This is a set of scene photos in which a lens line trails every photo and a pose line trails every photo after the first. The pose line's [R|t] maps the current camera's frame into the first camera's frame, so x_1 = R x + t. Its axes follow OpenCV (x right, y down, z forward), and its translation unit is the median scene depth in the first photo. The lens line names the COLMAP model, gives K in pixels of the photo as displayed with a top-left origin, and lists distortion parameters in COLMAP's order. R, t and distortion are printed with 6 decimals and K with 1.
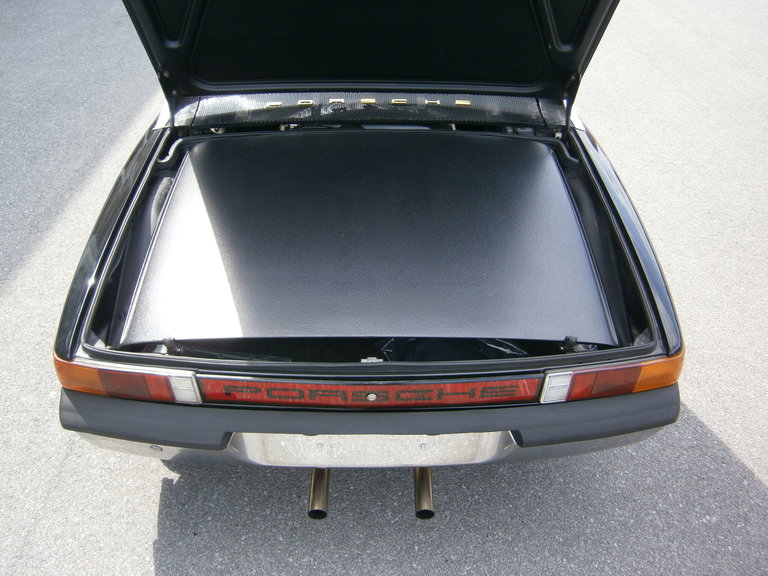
lens RADIAL K [[612.6, 0, 383.1], [0, 612.6, 285.0], [0, 0, 1]] dist [-0.039272, 0.001093]
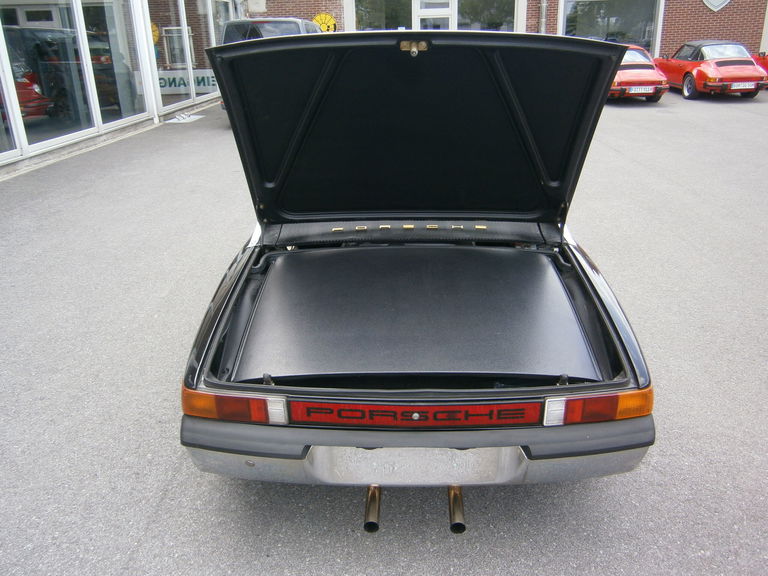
lens RADIAL K [[612.6, 0, 383.1], [0, 612.6, 285.0], [0, 0, 1]] dist [-0.039272, 0.001093]
pose [[0.998587, -0.006402, -0.052757, -0.012557], [-0.007900, 0.963810, -0.266472, 0.200051], [0.052554, 0.266512, 0.962398, -0.283395]]
